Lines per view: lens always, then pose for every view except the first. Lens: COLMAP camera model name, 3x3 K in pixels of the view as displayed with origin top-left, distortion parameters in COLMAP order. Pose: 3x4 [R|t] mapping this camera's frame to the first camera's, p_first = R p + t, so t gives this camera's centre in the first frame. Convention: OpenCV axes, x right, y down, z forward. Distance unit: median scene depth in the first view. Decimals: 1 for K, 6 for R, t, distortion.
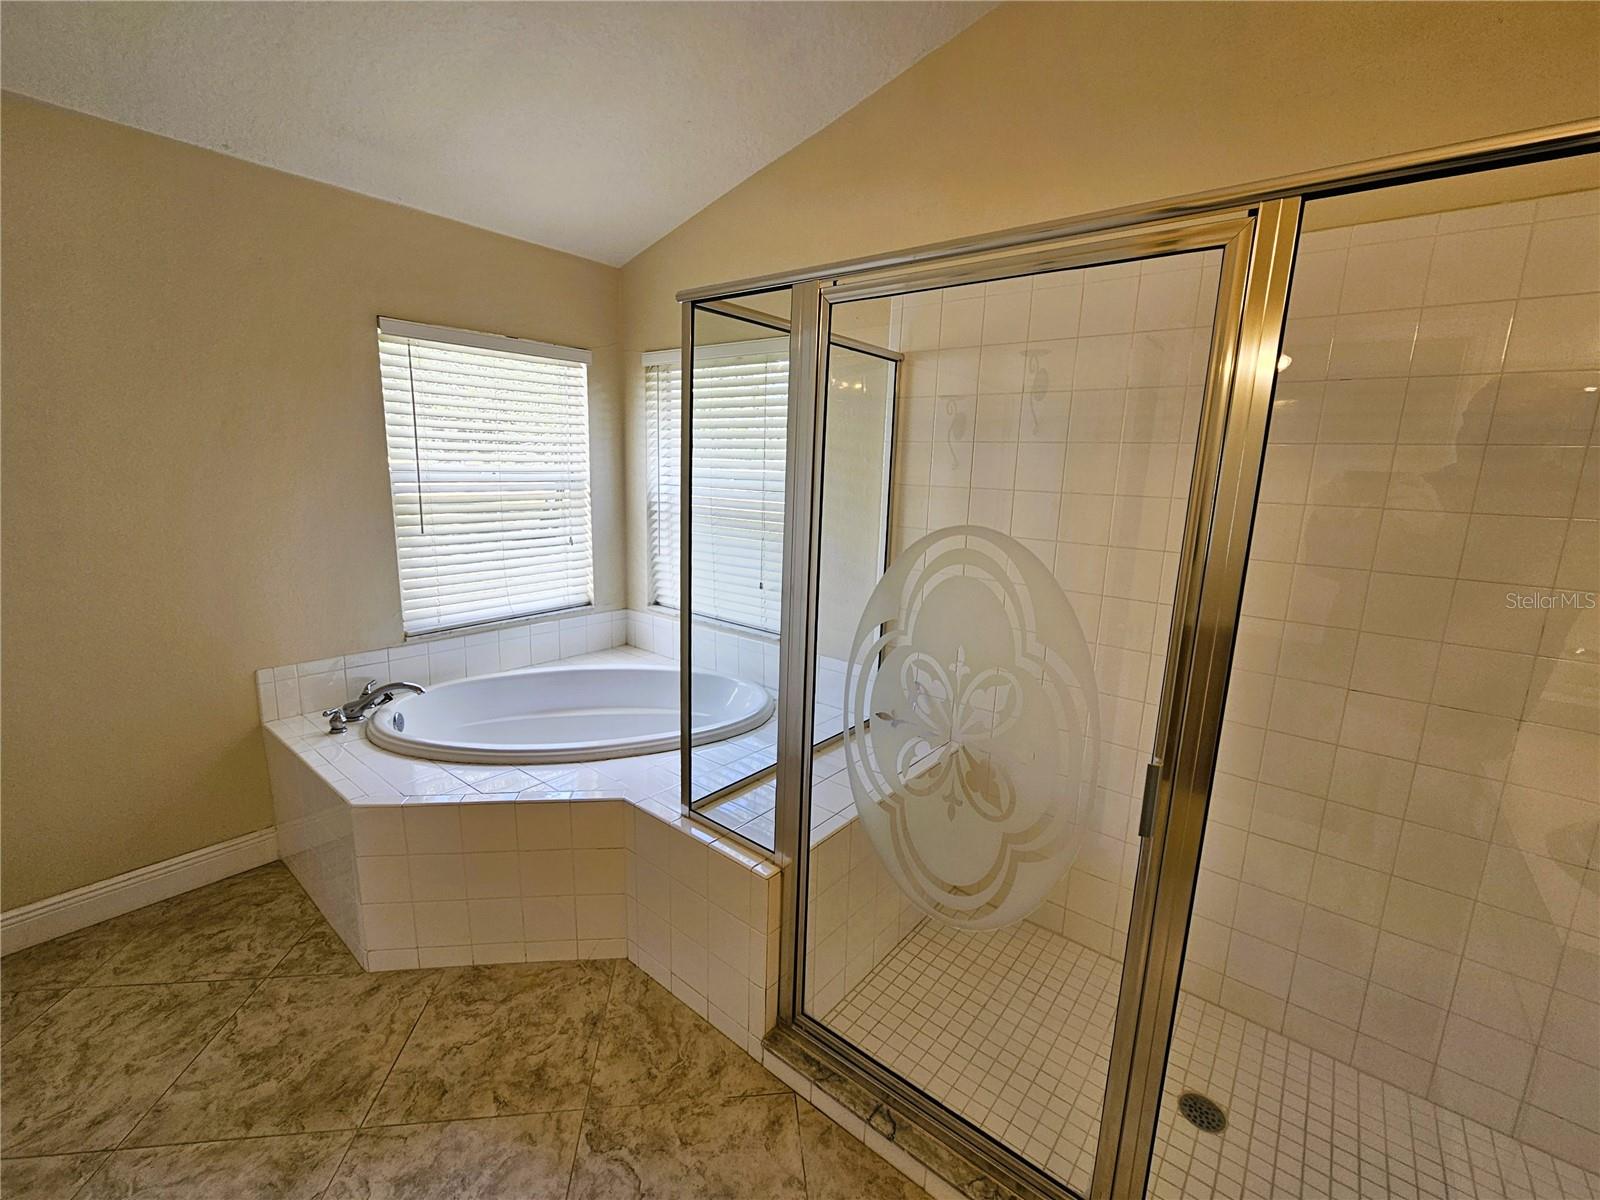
lens RADIAL K [[675.6, 0, 791.0], [0, 675.6, 602.0], [0, 0, 1]] dist [0.001144, -0.000666]
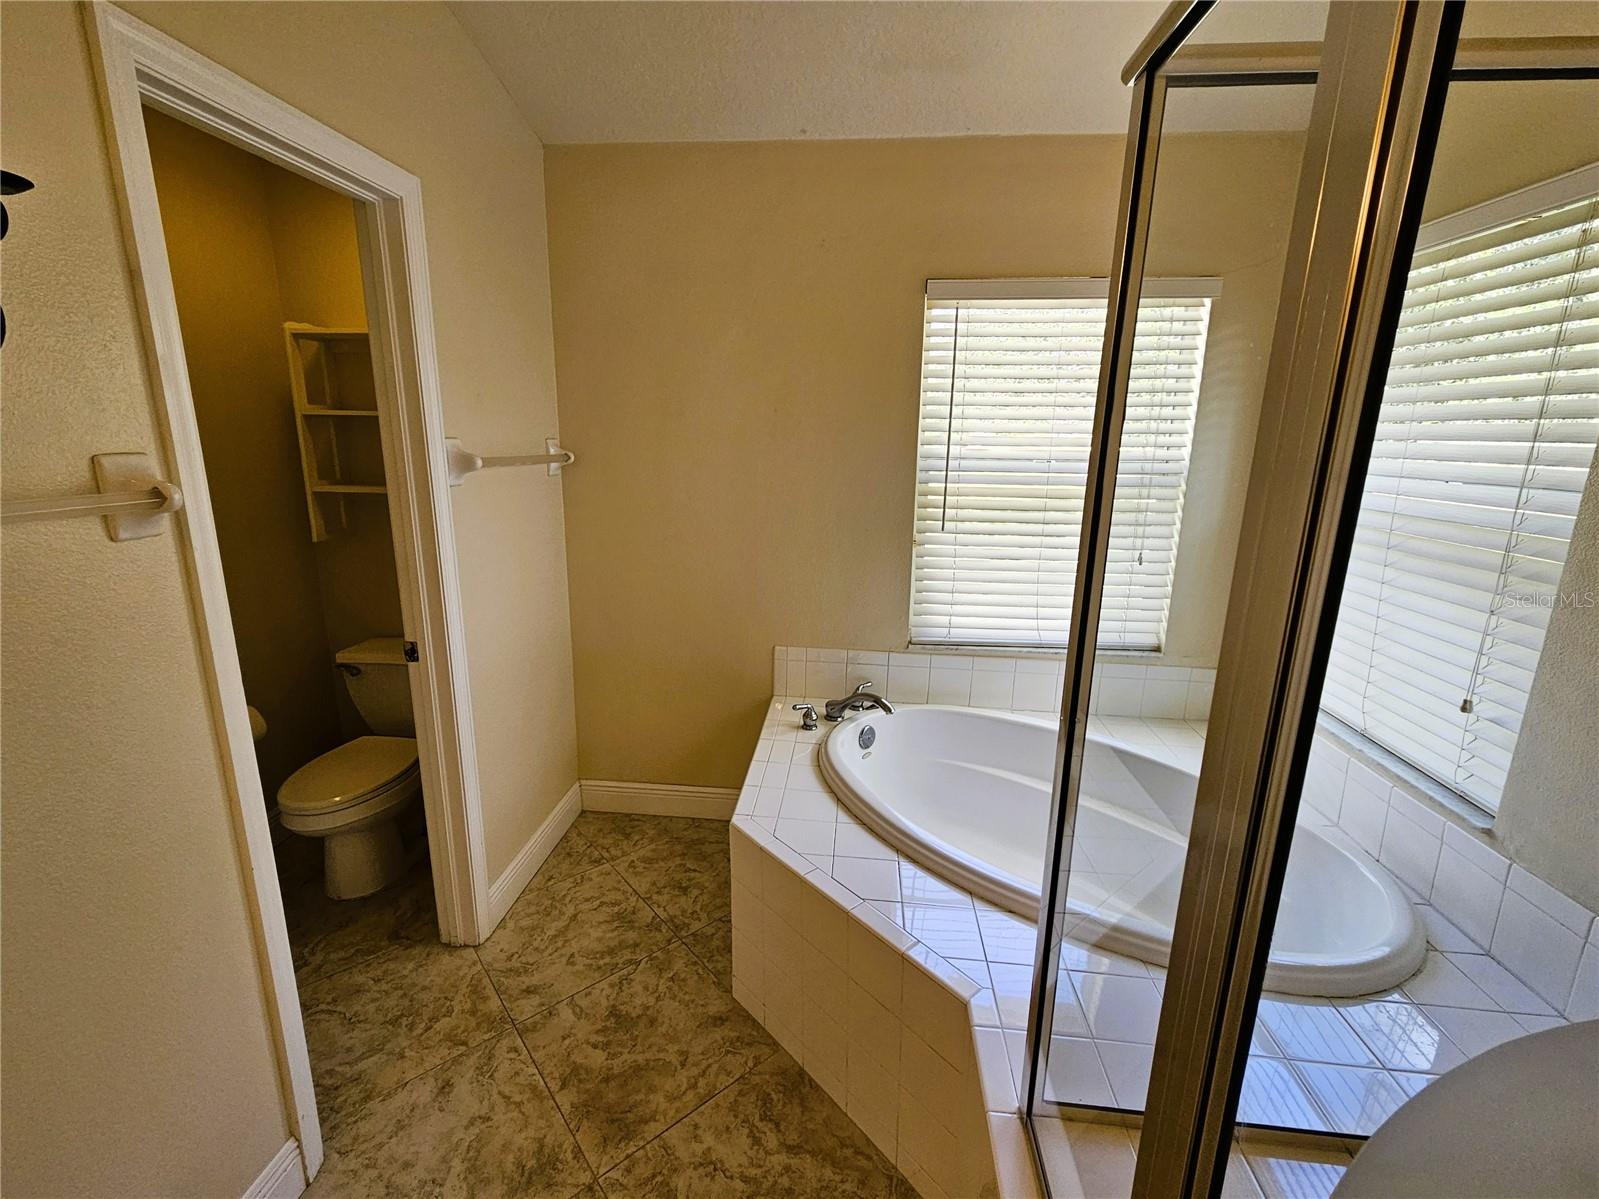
lens RADIAL K [[691.1, 0, 796.9], [0, 691.1, 595.2], [0, 0, 1]] dist [-0.000887, -0.000427]
pose [[0.561876, 0.171522, -0.809244, 0.085254], [-0.163635, 0.981983, 0.094519, -0.082945], [0.810875, 0.079313, 0.579819, 0.388936]]
